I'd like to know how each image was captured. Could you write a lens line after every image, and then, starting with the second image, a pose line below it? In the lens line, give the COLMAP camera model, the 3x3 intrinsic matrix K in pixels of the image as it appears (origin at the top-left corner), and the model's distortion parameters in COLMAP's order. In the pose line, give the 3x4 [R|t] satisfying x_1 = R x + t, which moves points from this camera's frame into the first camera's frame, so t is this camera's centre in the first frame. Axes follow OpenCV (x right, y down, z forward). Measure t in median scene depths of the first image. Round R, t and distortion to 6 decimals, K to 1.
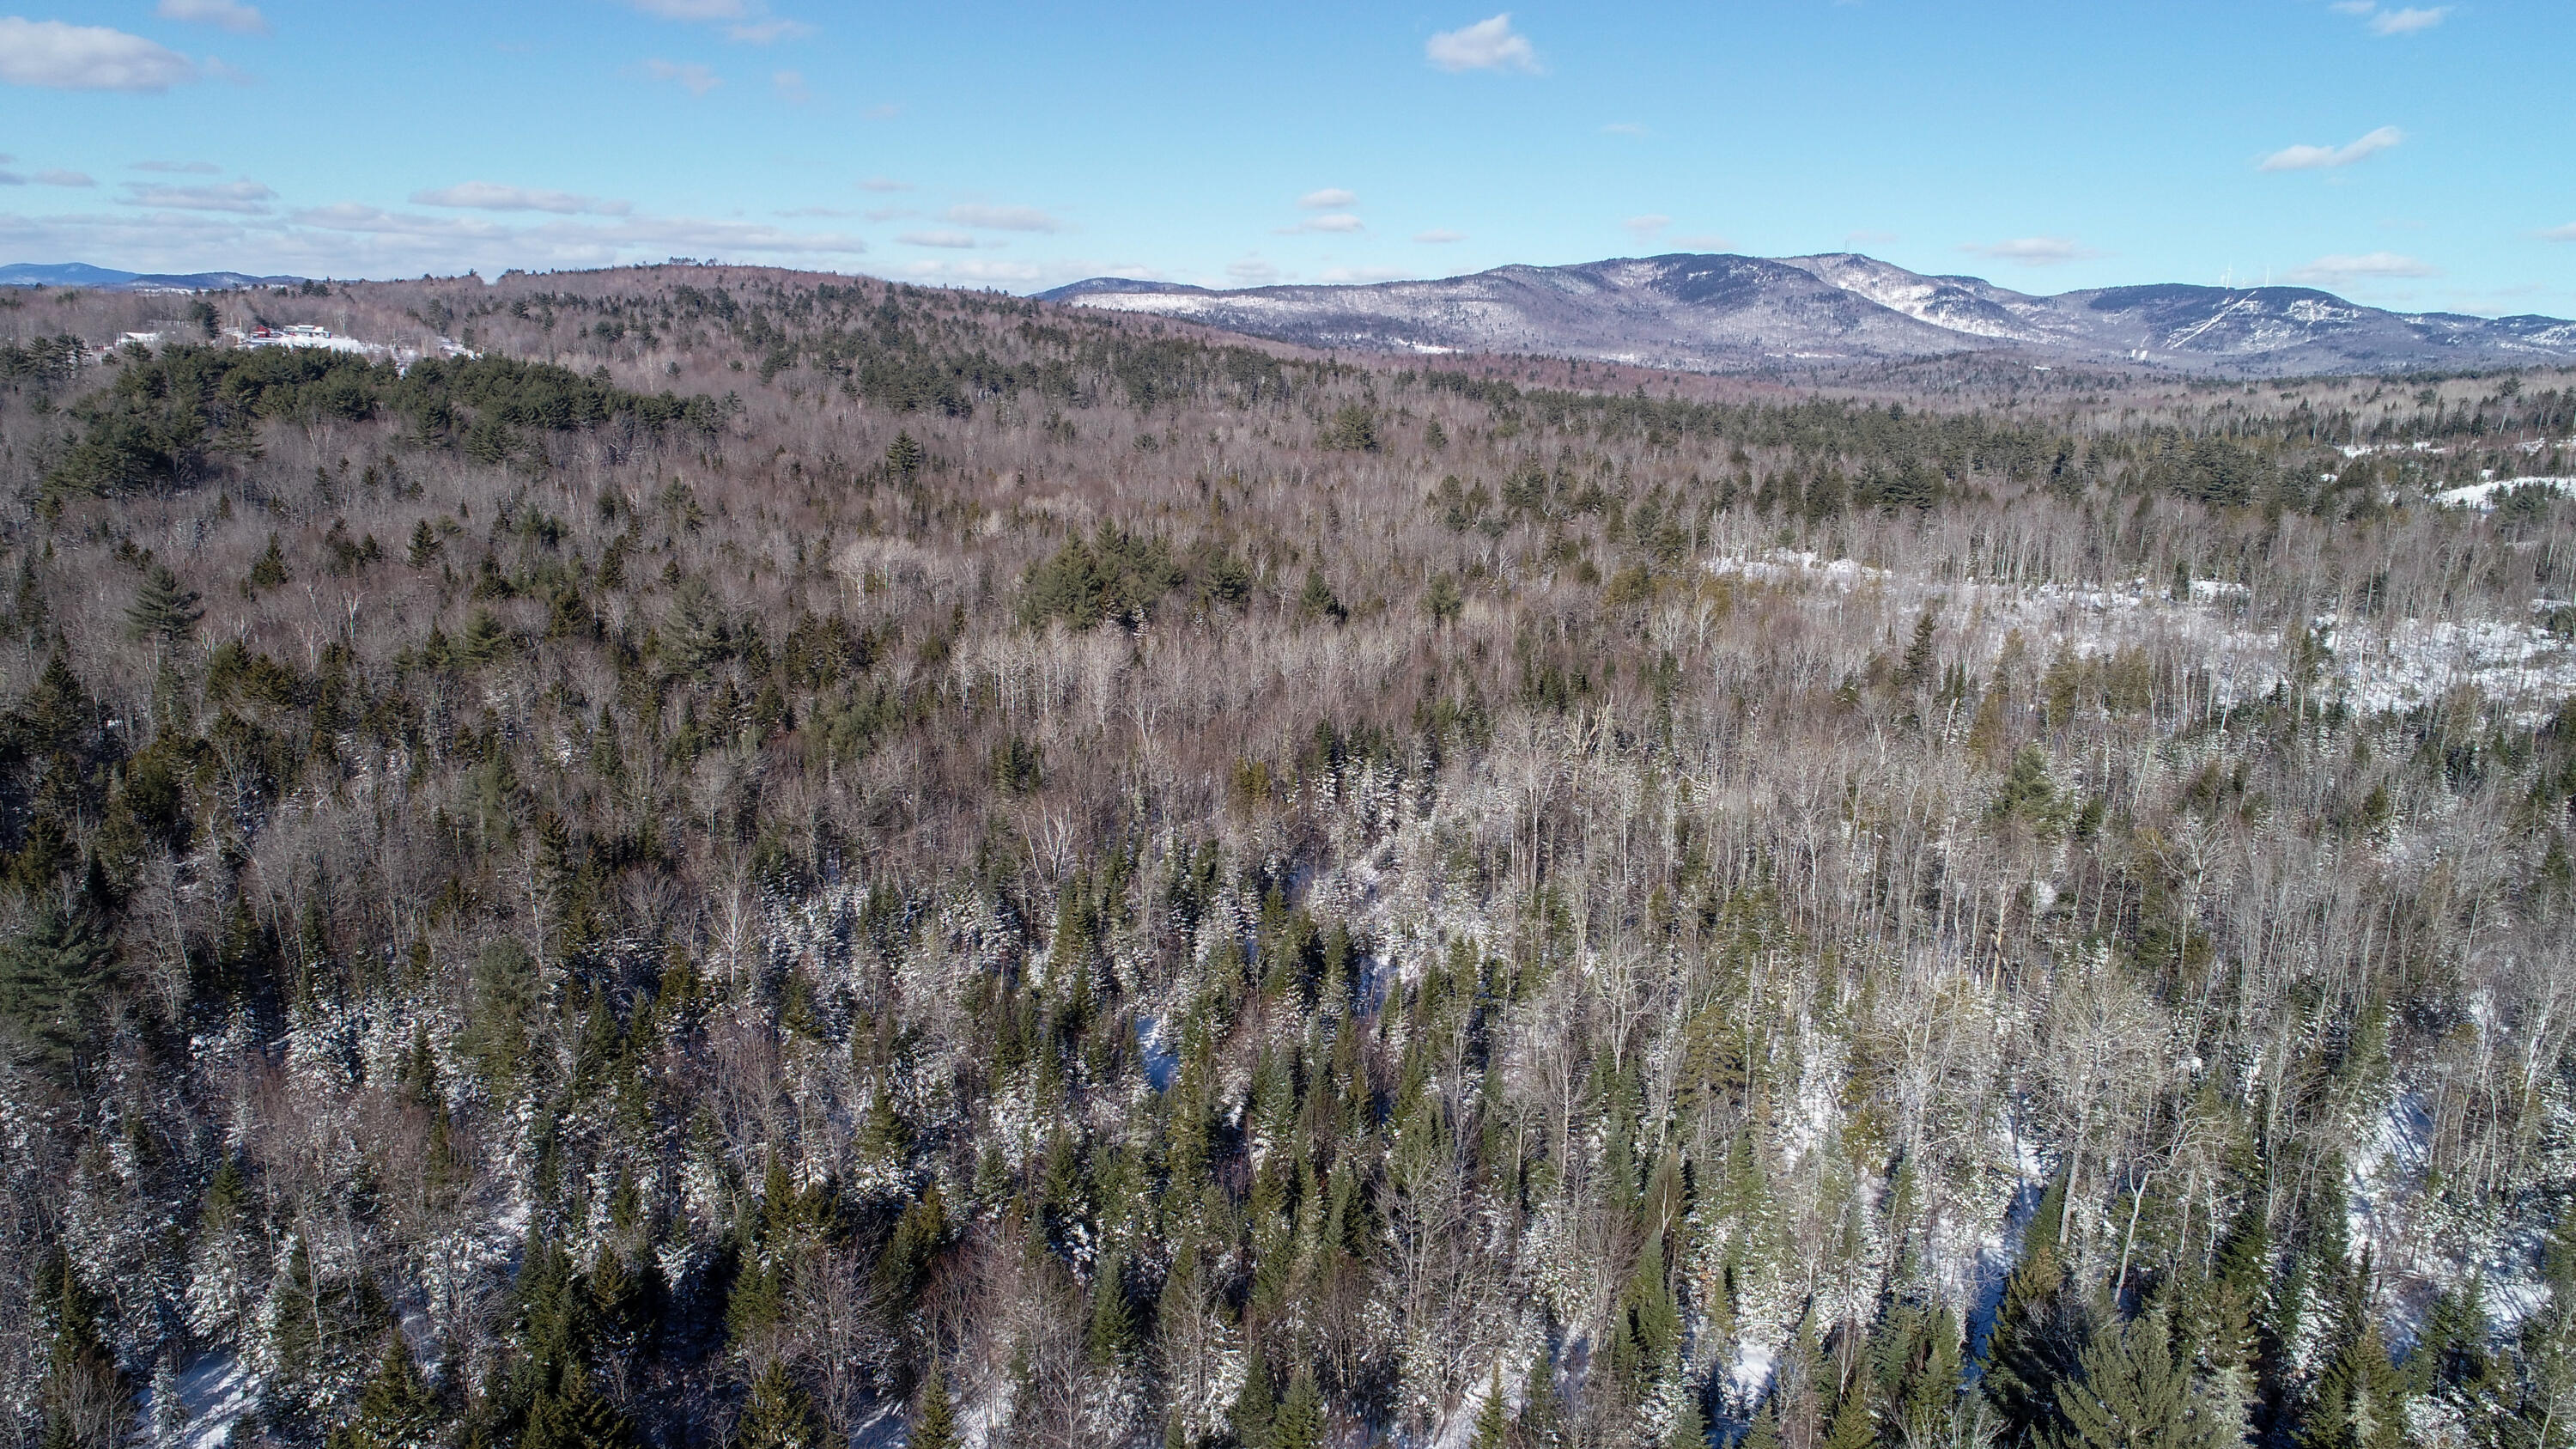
lens RADIAL K [[1706.2, 0, 1279.4], [0, 1706.2, 721.4], [0, 0, 1]] dist [-0.007205, -0.001192]
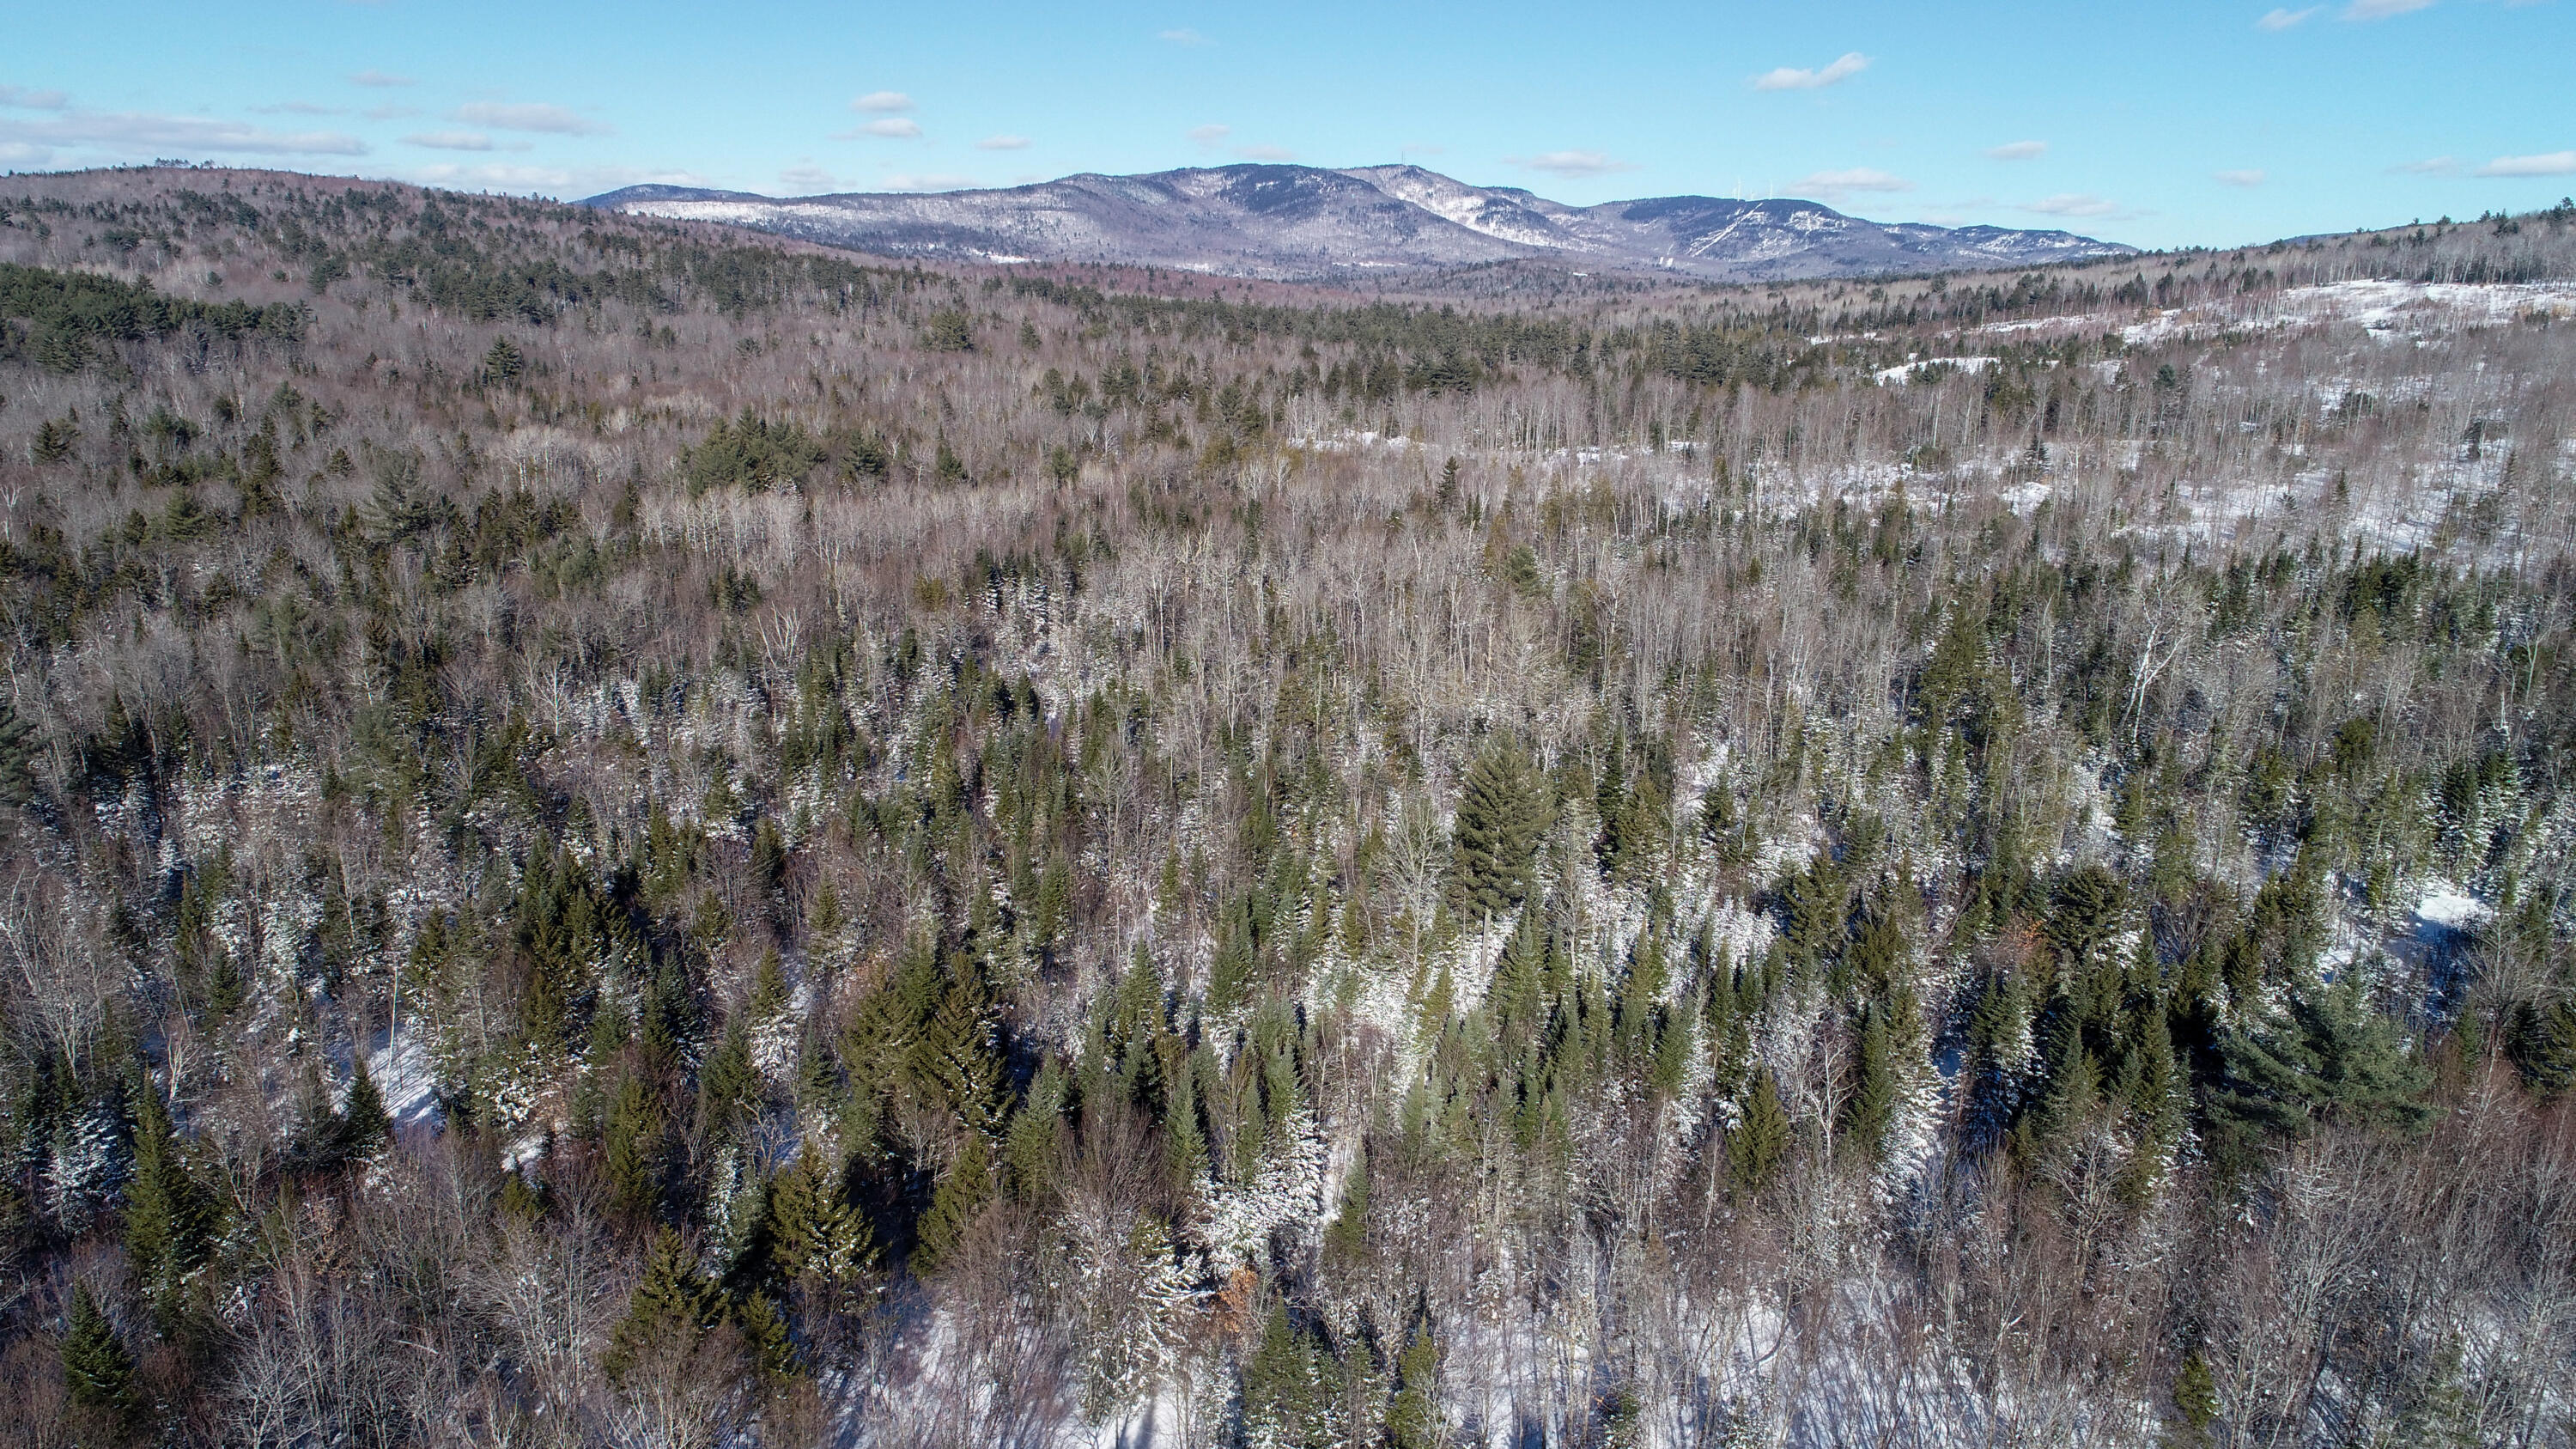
lens RADIAL K [[1706.2, 0, 1279.4], [0, 1706.2, 721.4], [0, 0, 1]] dist [-0.007205, -0.001192]
pose [[0.971079, -0.065166, 0.229693, -0.013014], [0.053755, 0.997005, 0.055597, 0.015344], [-0.232628, -0.041641, 0.971674, -0.057143]]
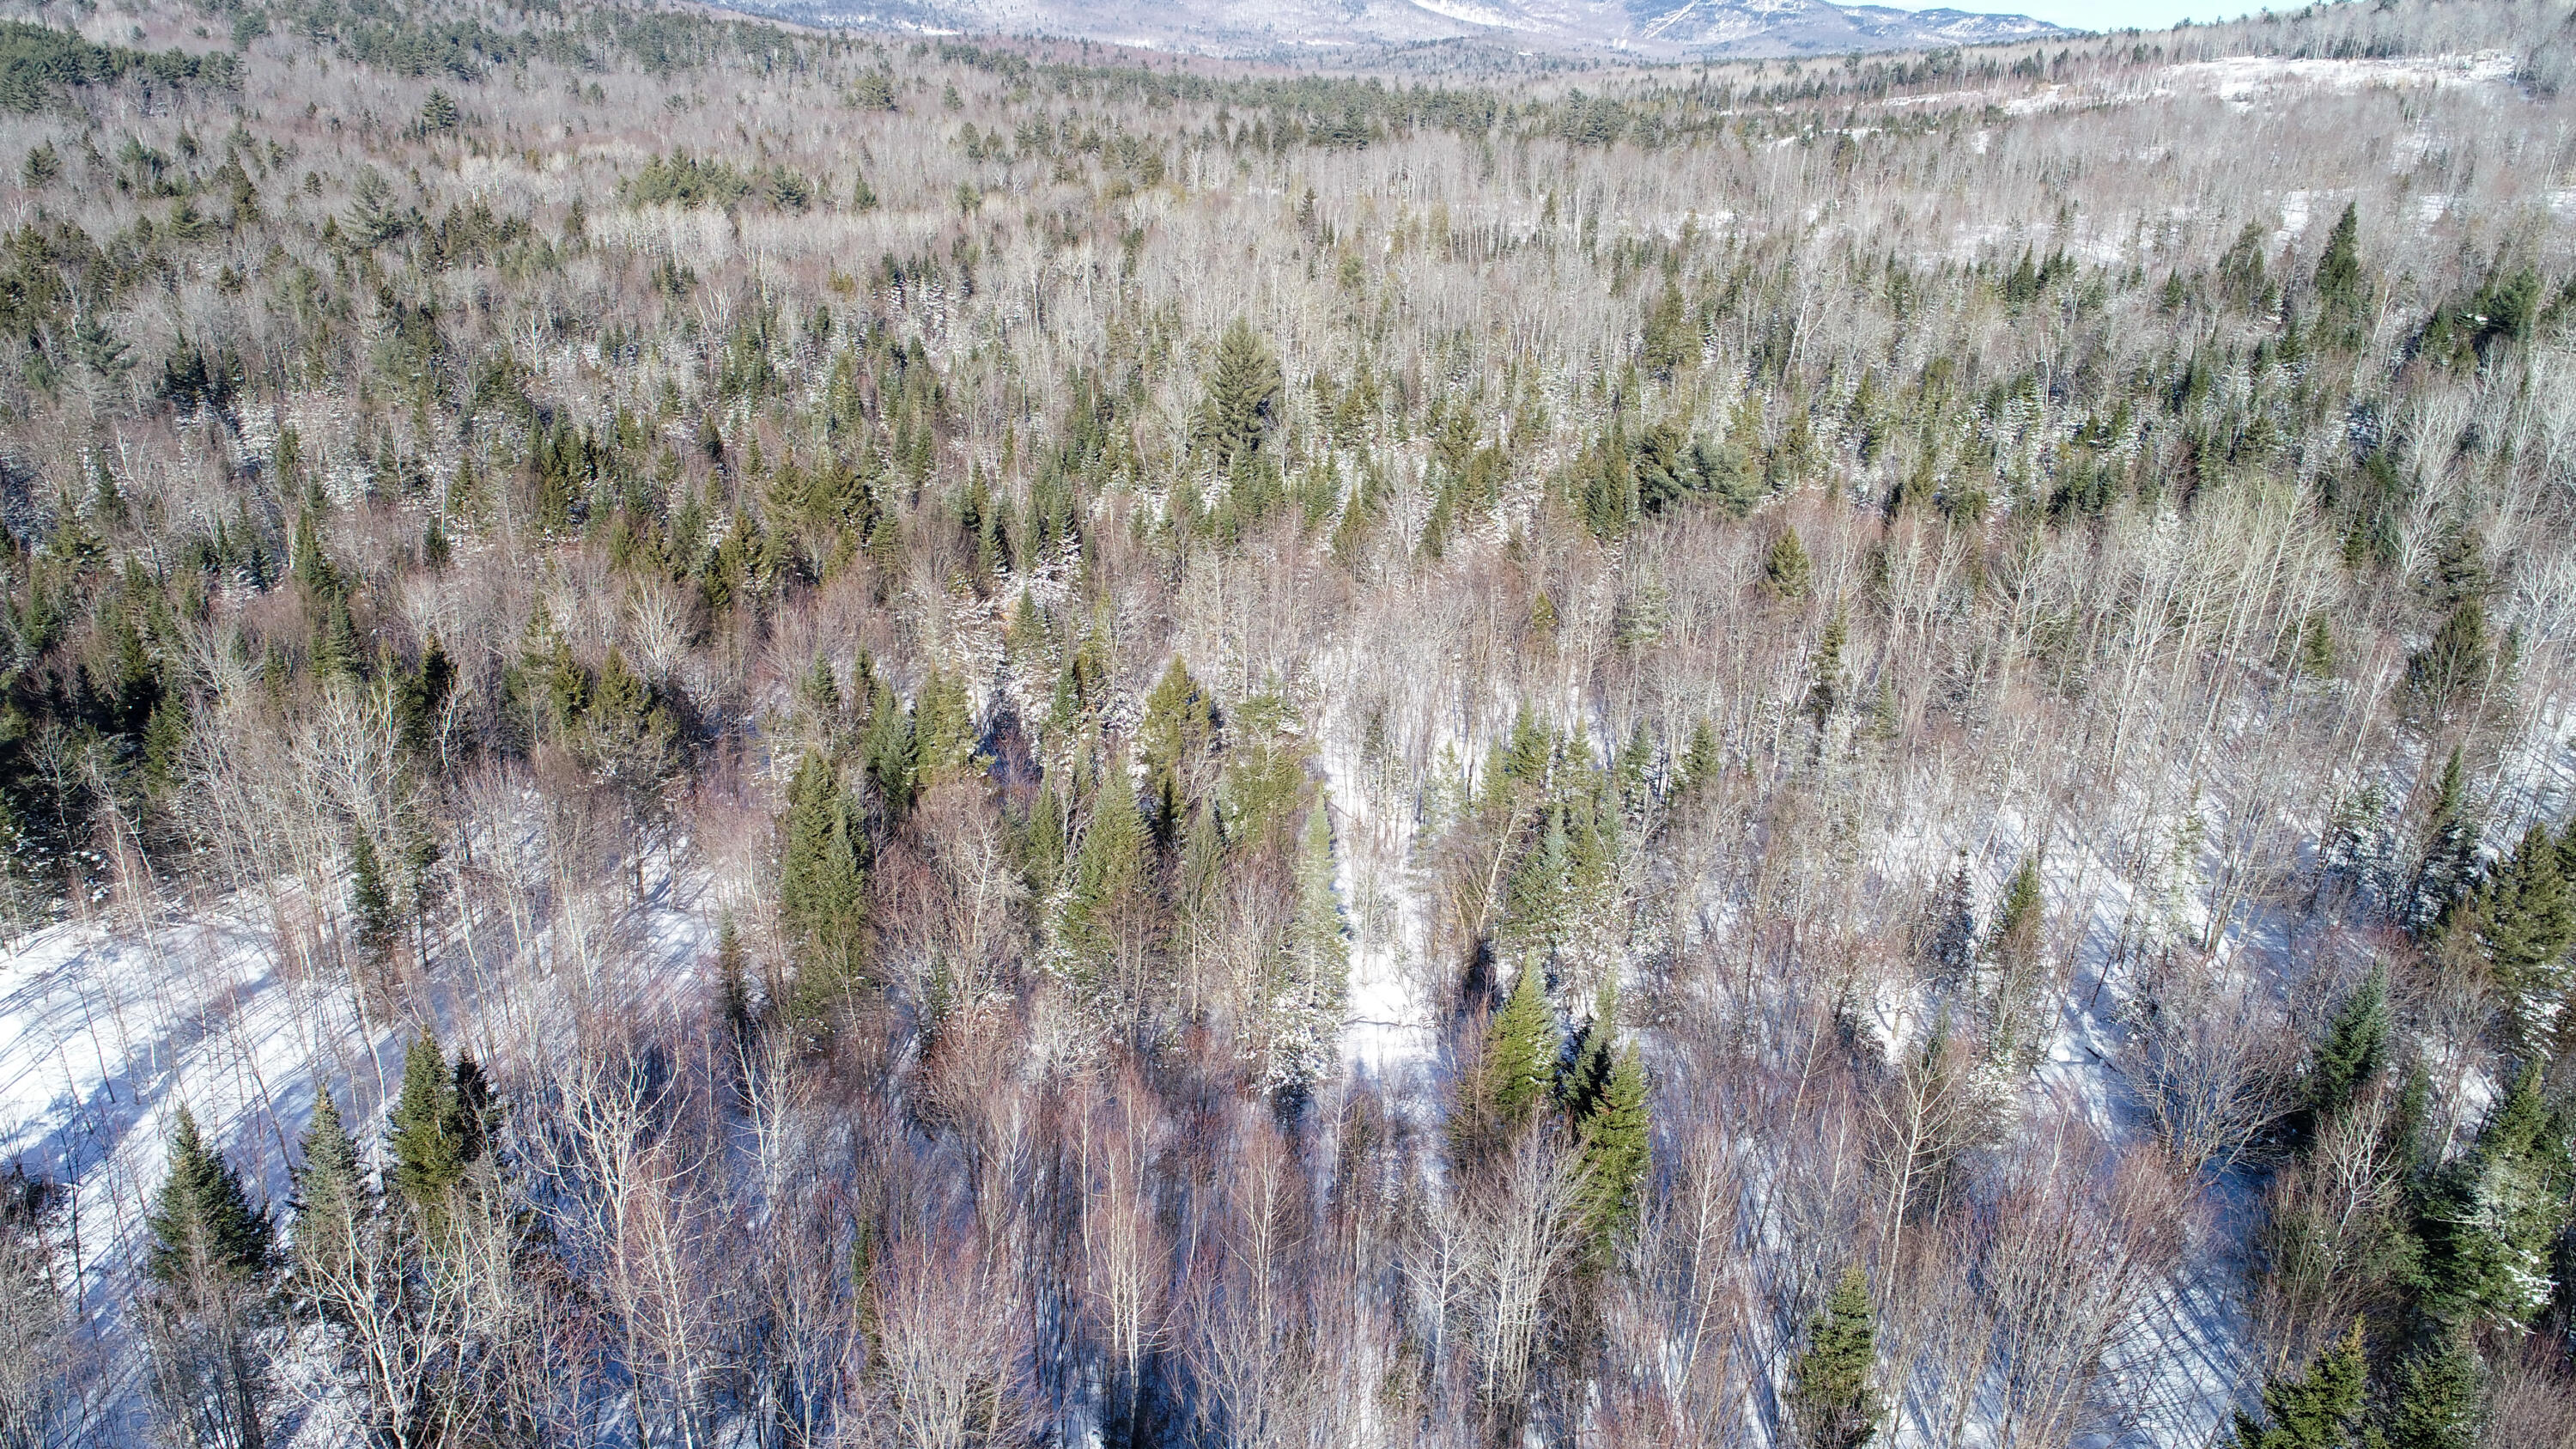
lens RADIAL K [[1706.2, 0, 1279.4], [0, 1706.2, 721.4], [0, 0, 1]] dist [-0.007205, -0.001192]
pose [[0.964039, -0.092914, 0.248988, -0.011431], [0.050304, 0.983753, 0.172337, 0.035858], [-0.260955, -0.153614, 0.953050, -0.116514]]
